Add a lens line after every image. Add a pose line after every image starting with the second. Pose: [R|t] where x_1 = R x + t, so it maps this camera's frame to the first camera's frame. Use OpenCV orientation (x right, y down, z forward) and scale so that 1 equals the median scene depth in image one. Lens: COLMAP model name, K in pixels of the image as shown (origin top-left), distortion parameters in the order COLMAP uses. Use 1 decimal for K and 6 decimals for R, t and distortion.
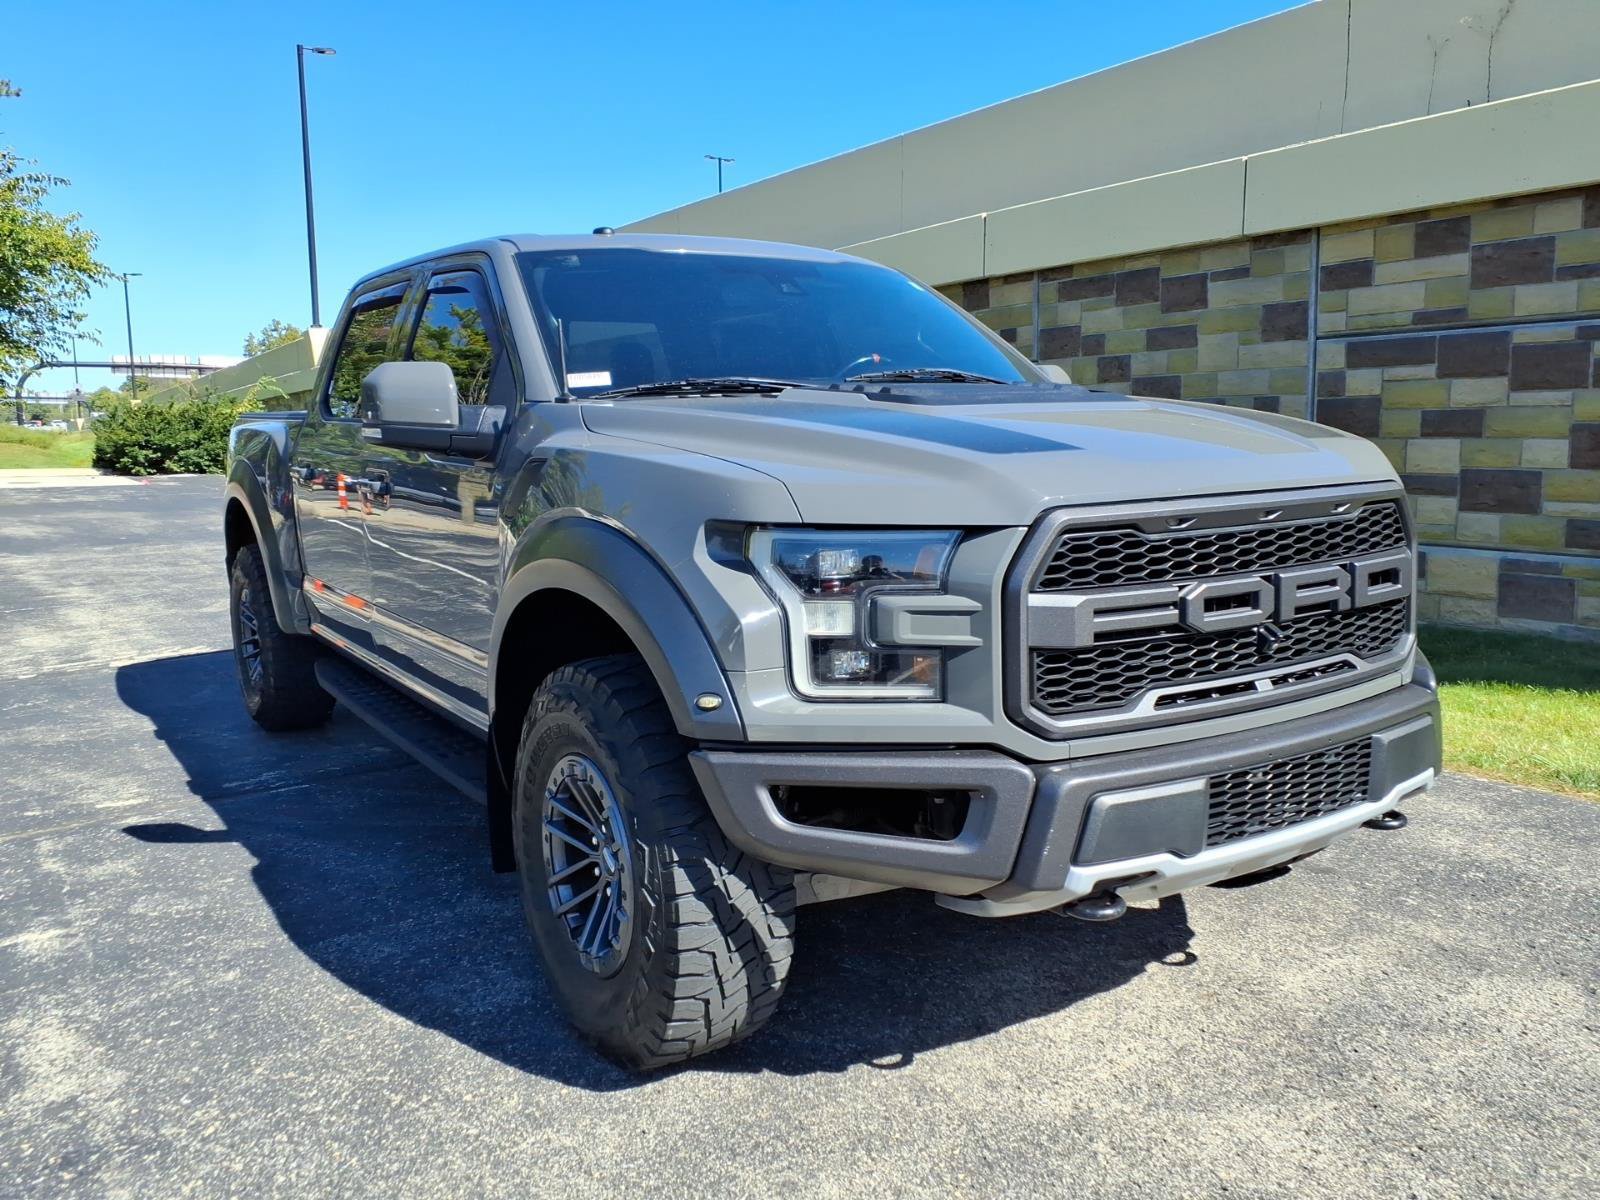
lens RADIAL K [[1274.7, 0, 804.1], [0, 1274.7, 593.8], [0, 0, 1]] dist [0.059882, -0.072472]
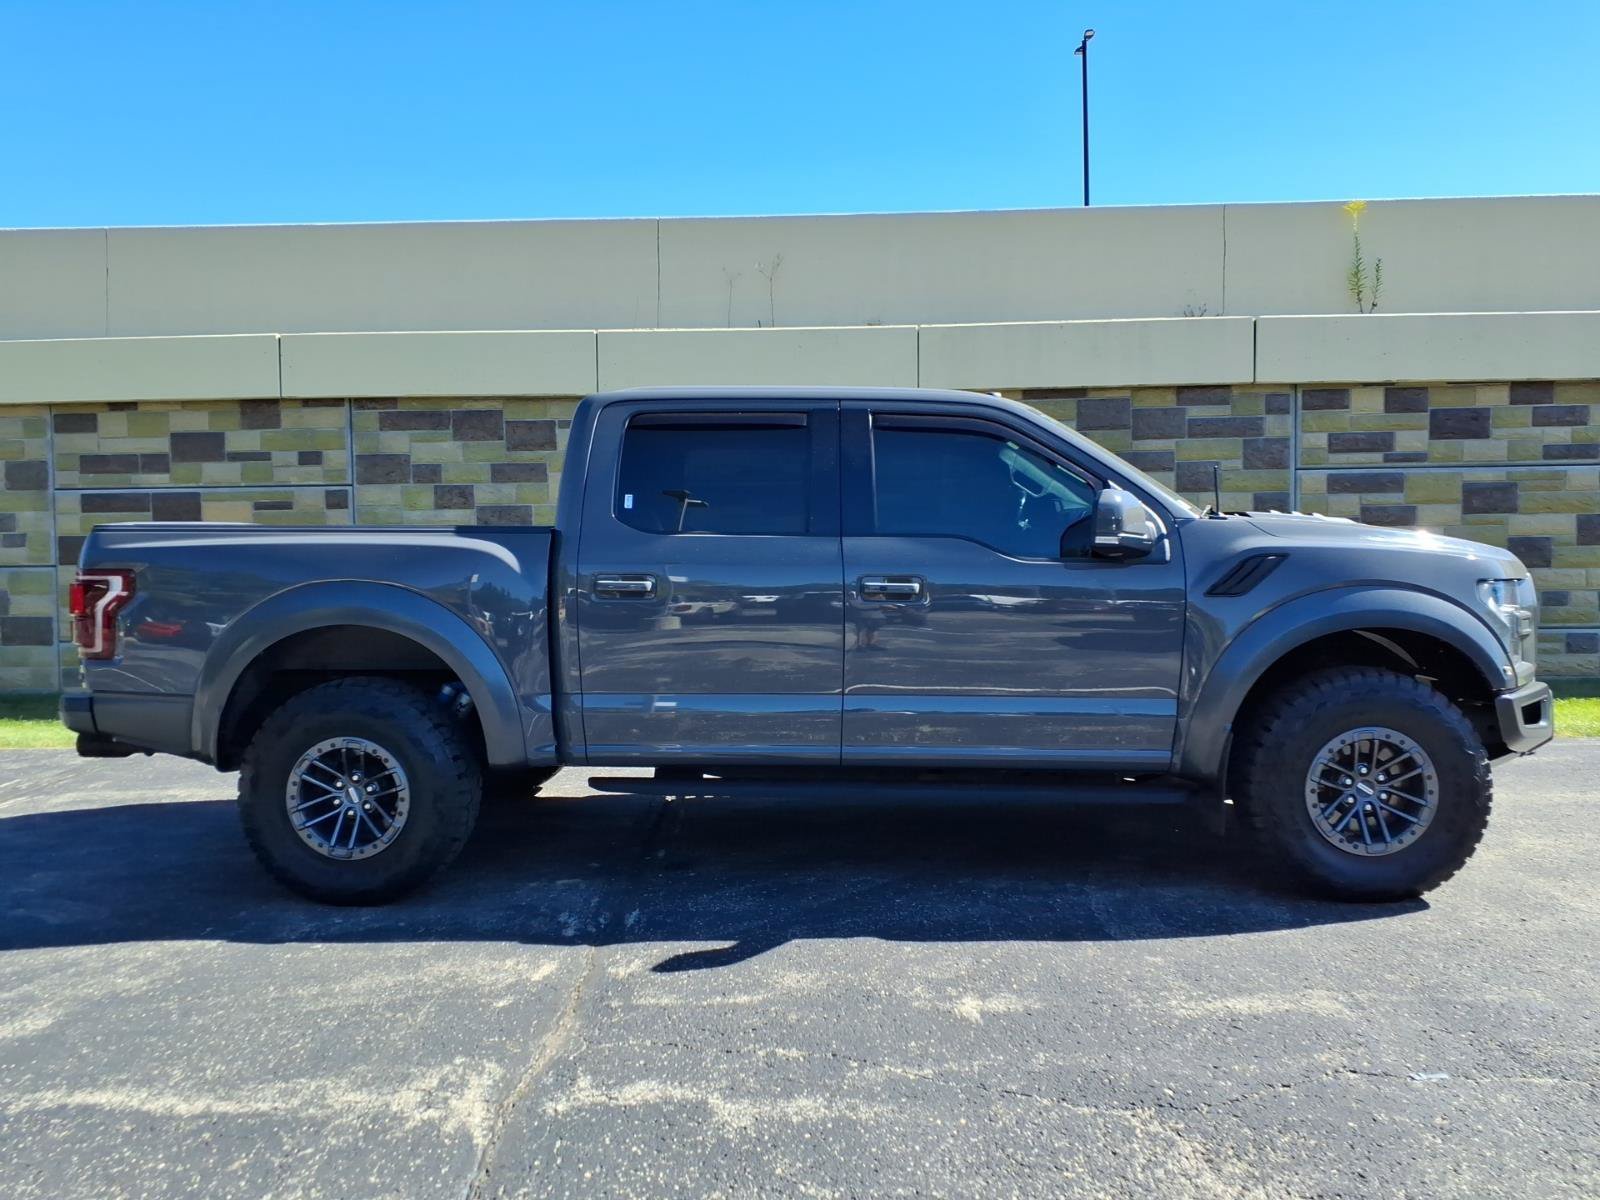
lens RADIAL K [[1274.7, 0, 803.4], [0, 1274.7, 605.1], [0, 0, 1]] dist [0.059882, -0.072472]
pose [[0.584855, -0.036722, 0.810306, -1.790625], [0.111276, 0.993162, -0.035307, -0.050639], [-0.803469, 0.110817, 0.584942, 0.528285]]
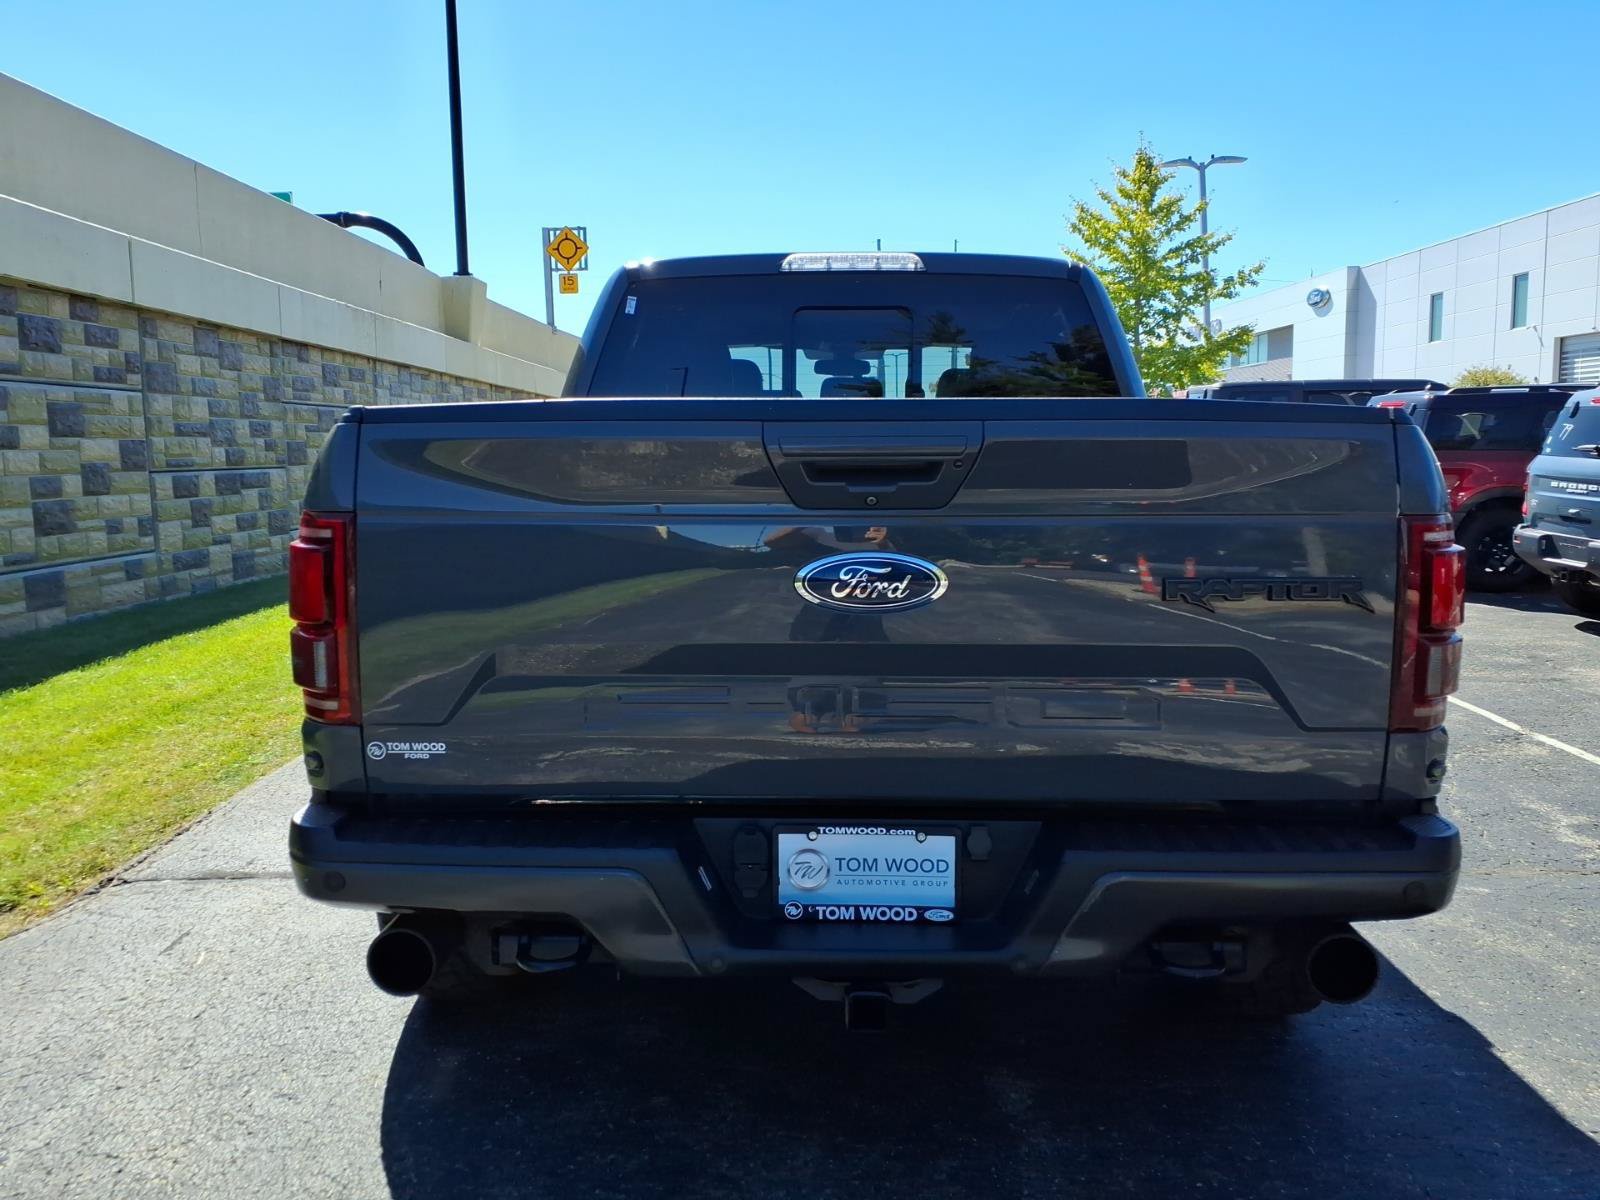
lens RADIAL K [[1274.7, 0, 803.1], [0, 1274.7, 602.0], [0, 0, 1]] dist [0.059882, -0.072472]
pose [[-0.828044, -0.048377, 0.558572, -1.092466], [0.091275, 0.971348, 0.219435, -0.391674], [-0.553184, 0.232686, -0.799903, 2.977598]]
